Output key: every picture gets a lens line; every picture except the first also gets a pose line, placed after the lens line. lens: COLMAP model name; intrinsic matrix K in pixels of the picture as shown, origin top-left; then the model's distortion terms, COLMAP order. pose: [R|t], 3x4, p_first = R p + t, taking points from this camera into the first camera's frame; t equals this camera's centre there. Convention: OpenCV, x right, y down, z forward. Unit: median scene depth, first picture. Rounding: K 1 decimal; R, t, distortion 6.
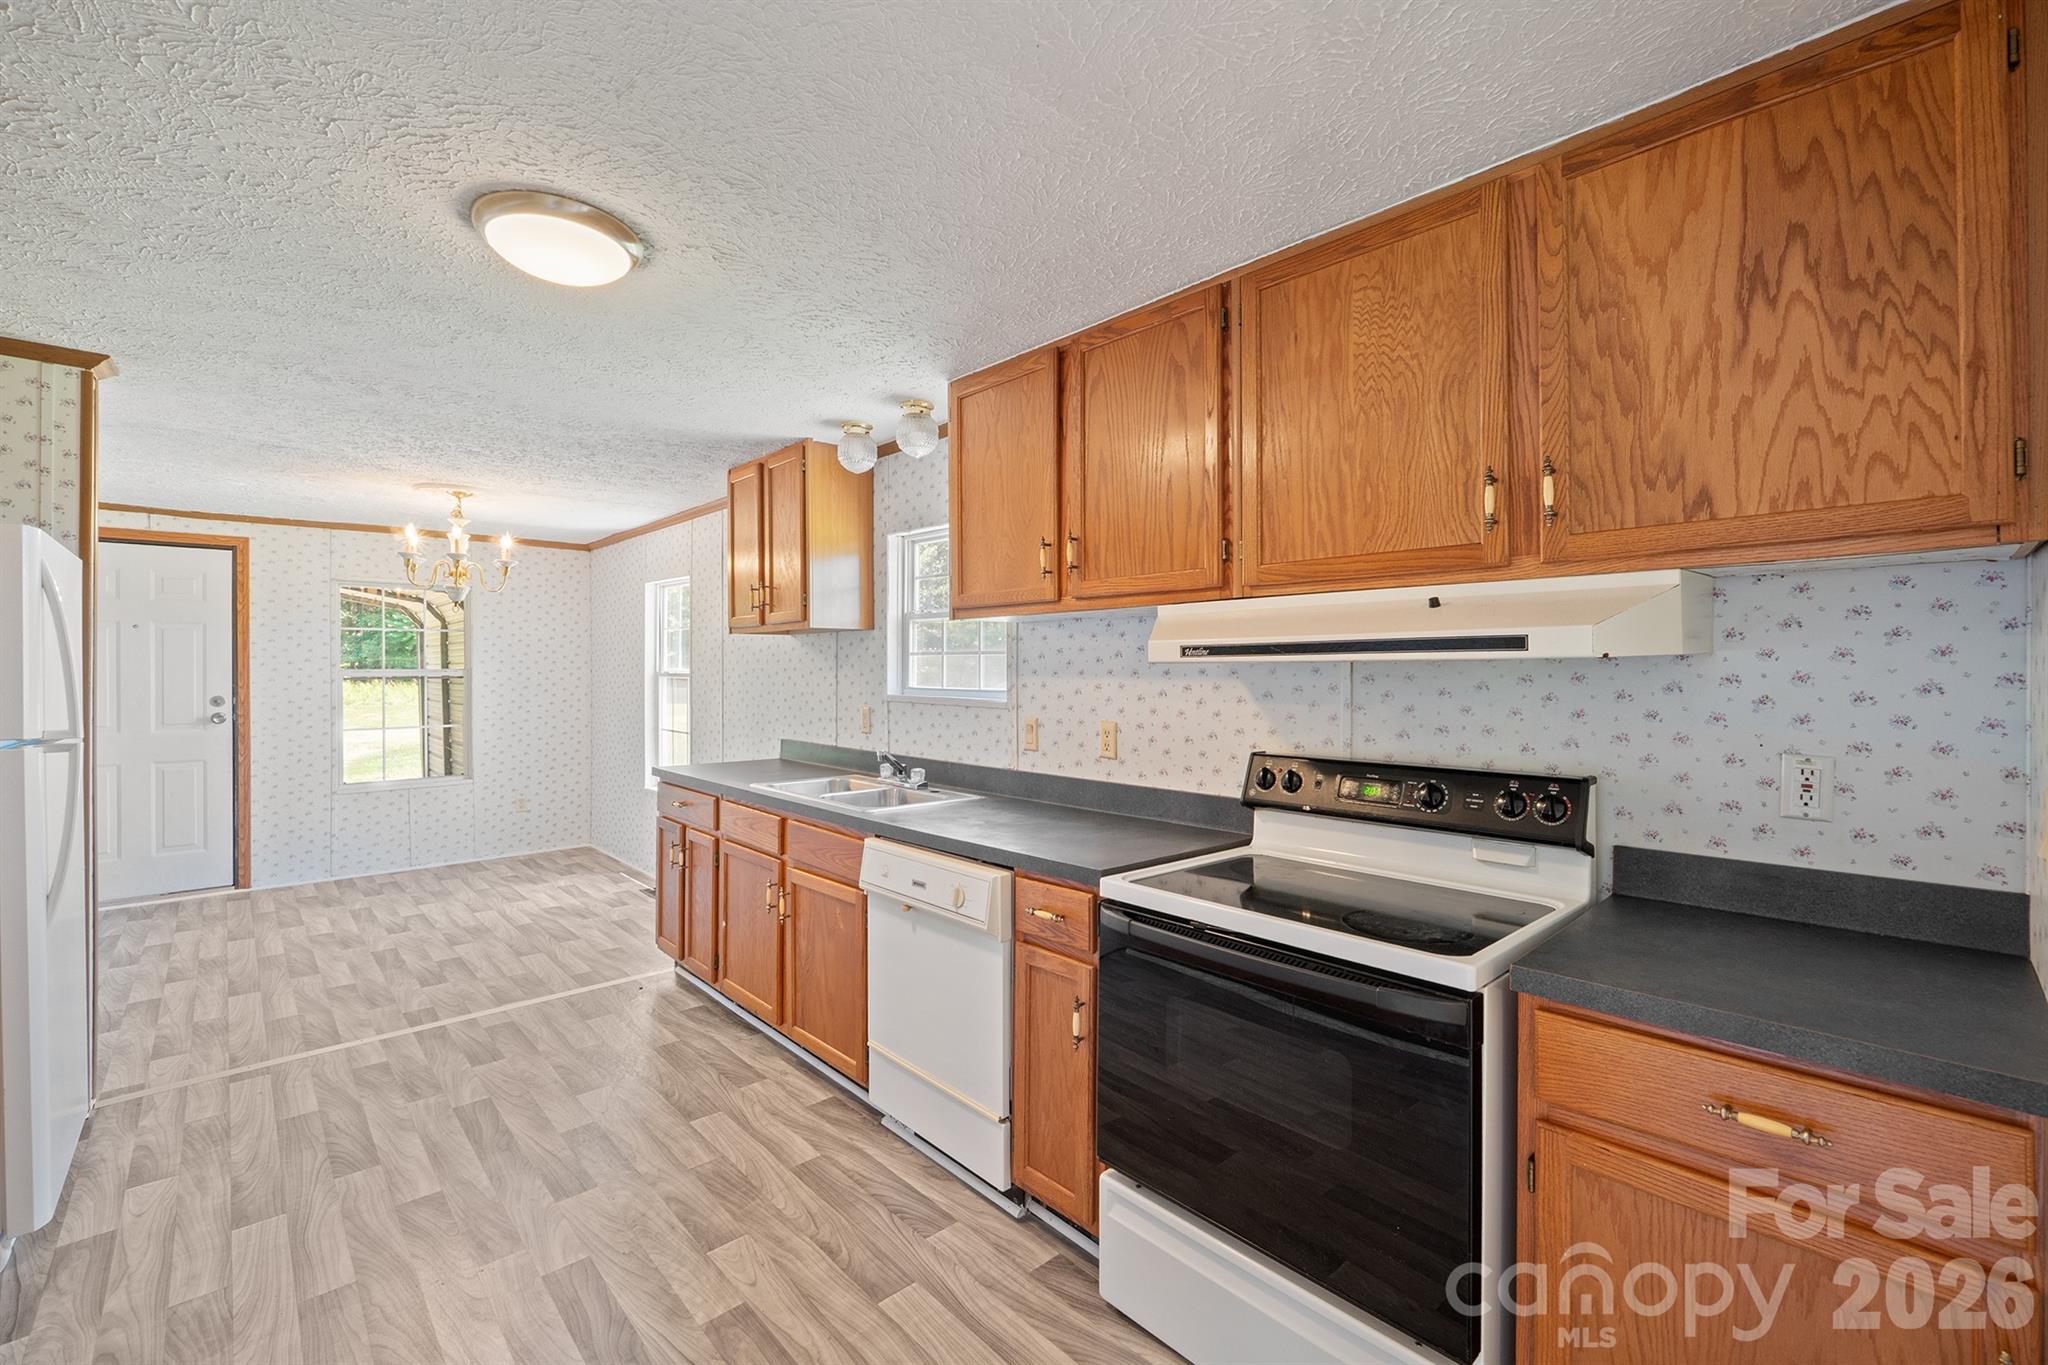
lens RADIAL K [[854.1, 0, 1029.0], [0, 854.1, 668.7], [0, 0, 1]] dist [-0.007600, -0.000361]
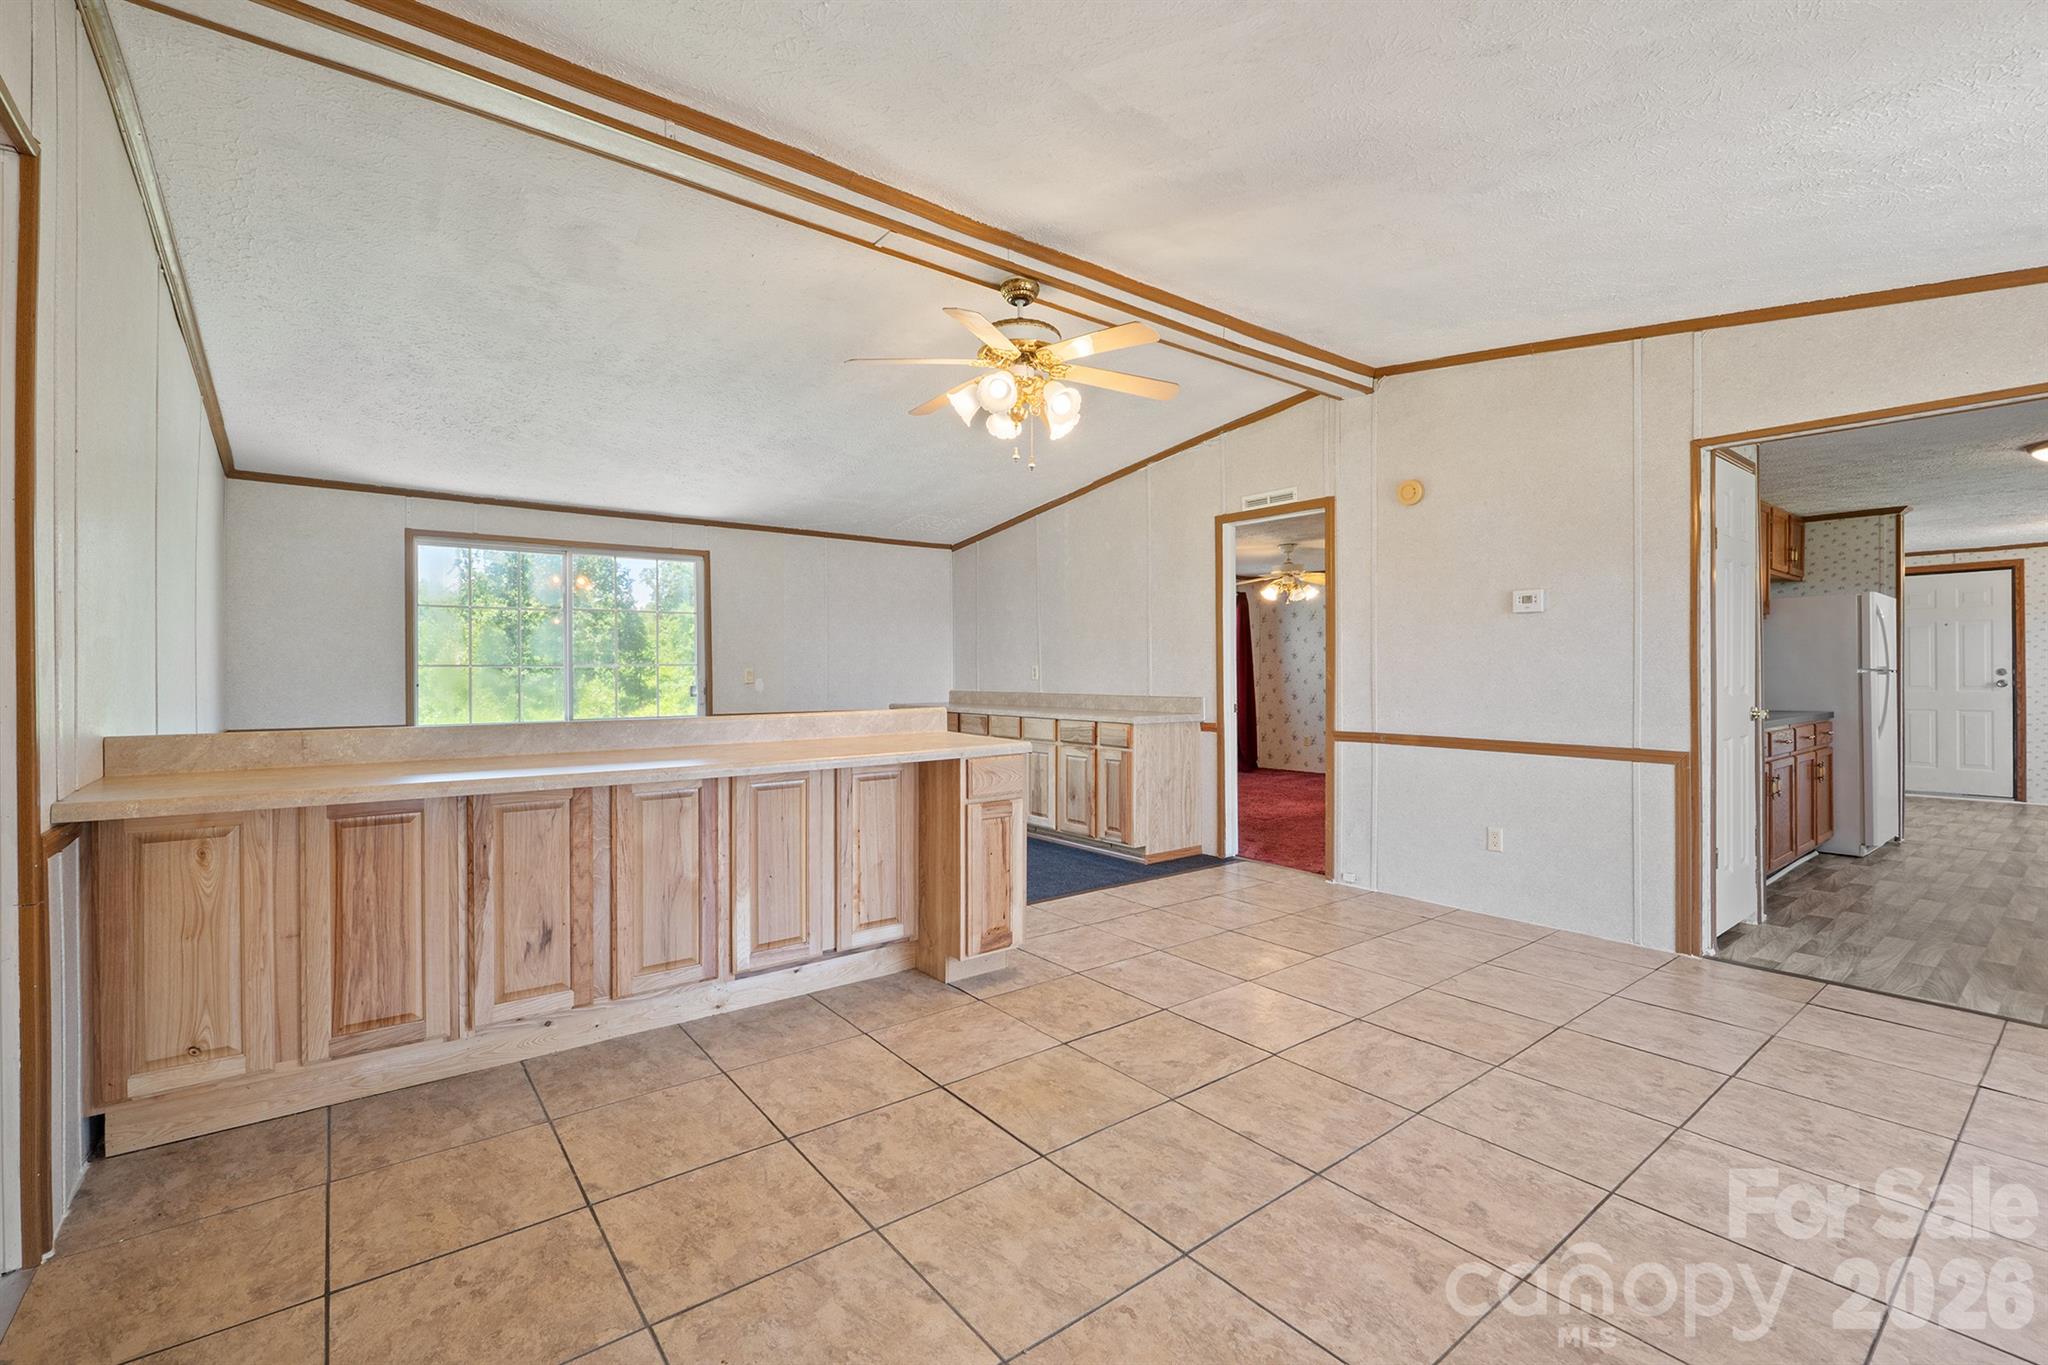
lens RADIAL K [[887.2, 0, 1020.0], [0, 887.2, 674.0], [0, 0, 1]] dist [-0.006971, -0.000402]
pose [[-0.090760, 0.002924, -0.995869, 1.211676], [0.005202, 0.999983, 0.002462, 0.048547], [0.995859, -0.004958, -0.090773, -0.946825]]
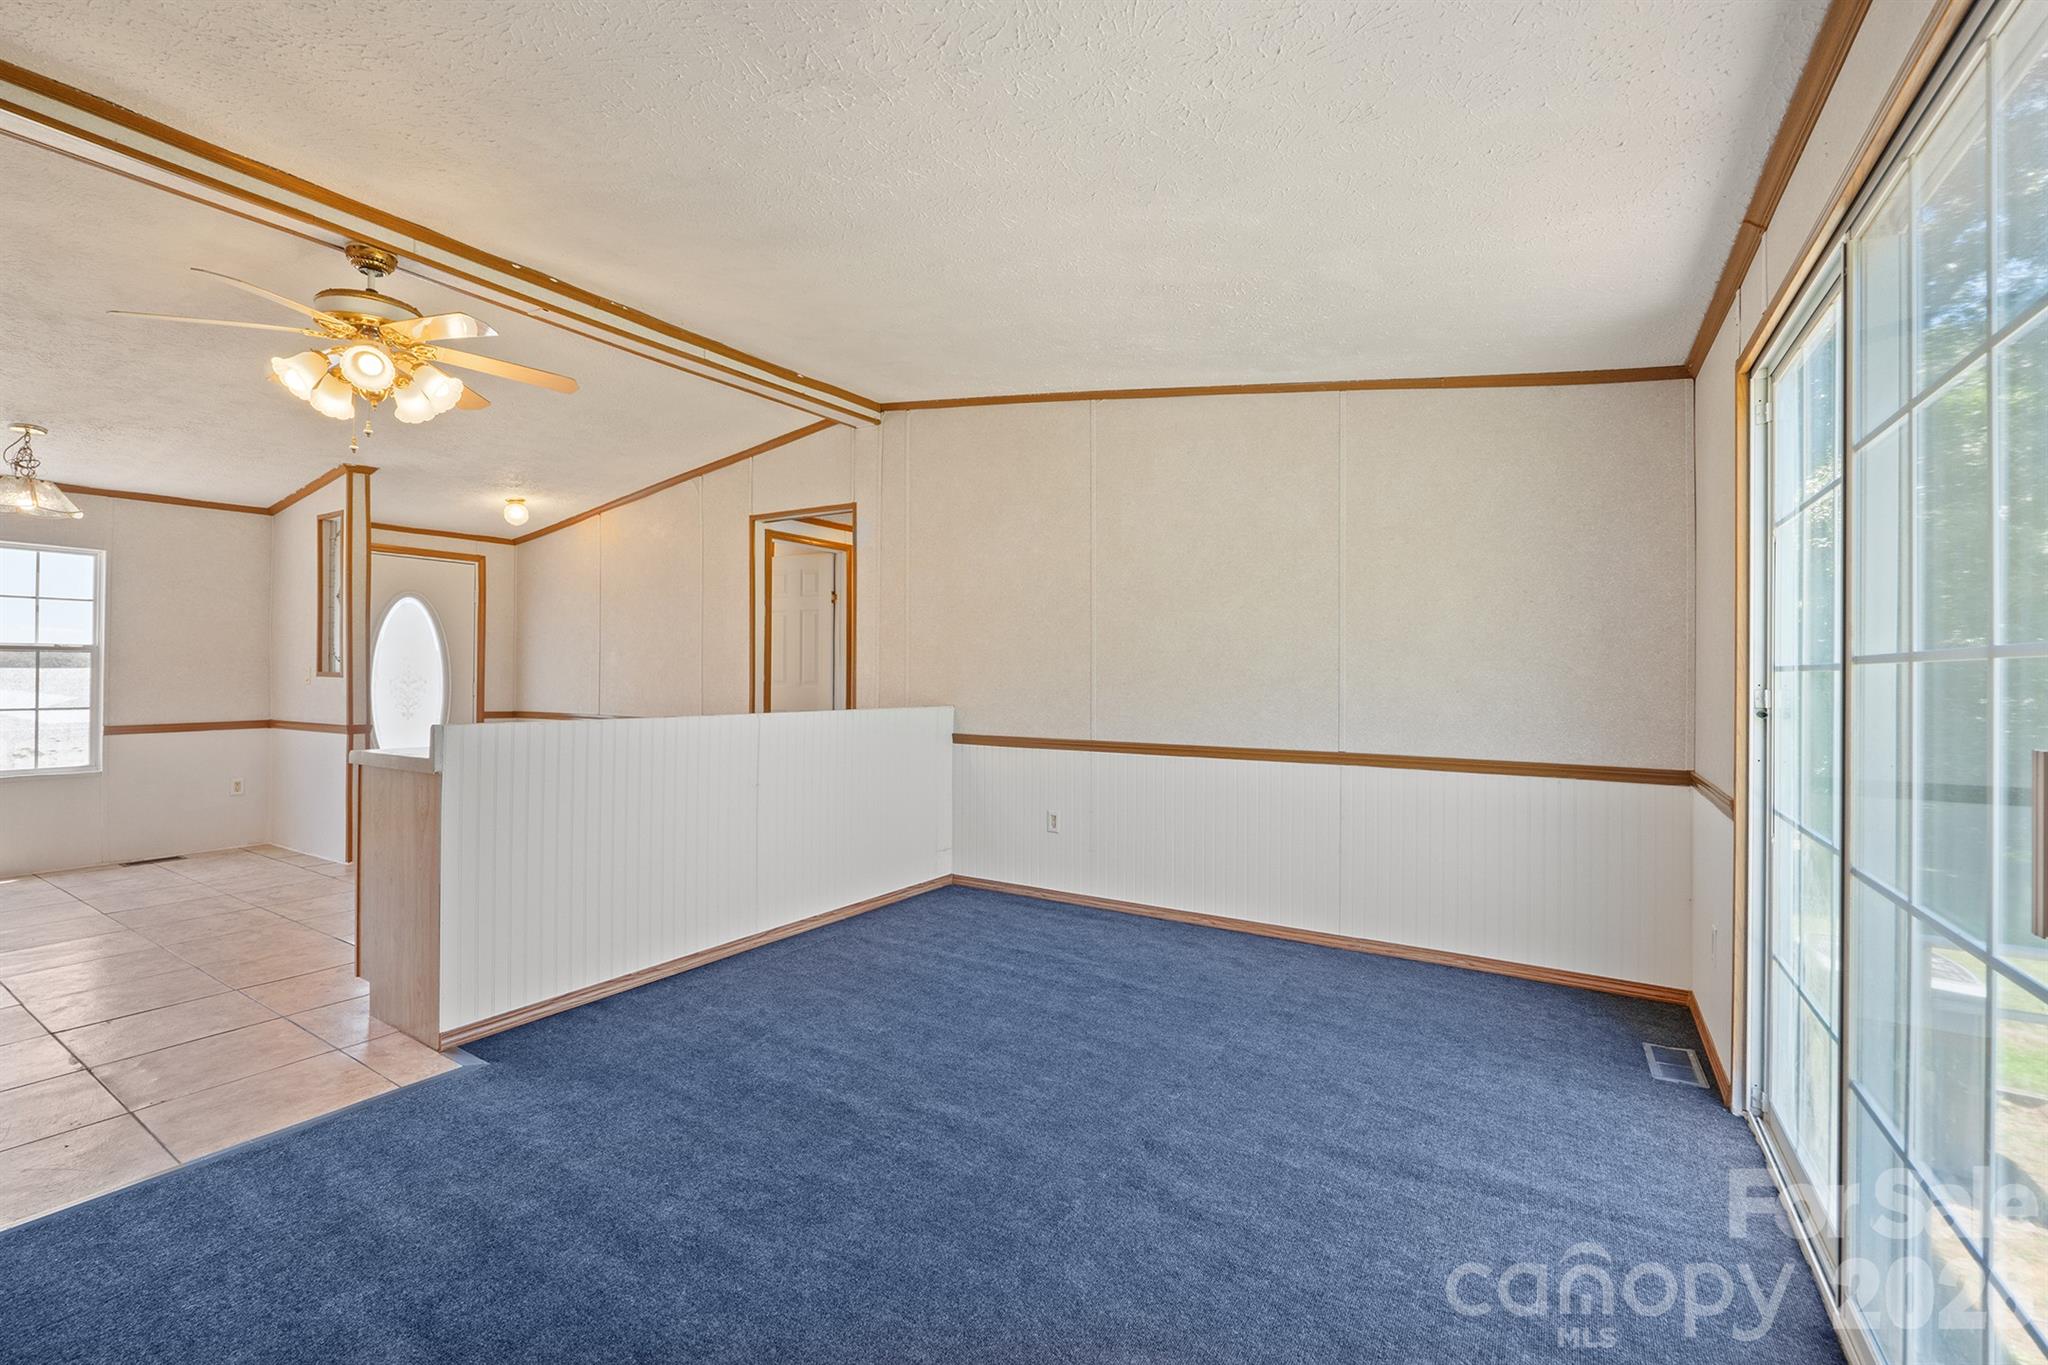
lens RADIAL K [[850.6, 0, 1024.7], [0, 850.6, 668.6], [0, 0, 1]] dist [-0.004067, -0.000421]
pose [[-0.259797, 0.003837, 0.965656, -1.043111], [-0.009720, 0.999931, -0.006588, 0.043020], [-0.965614, -0.011097, -0.259742, -1.527331]]
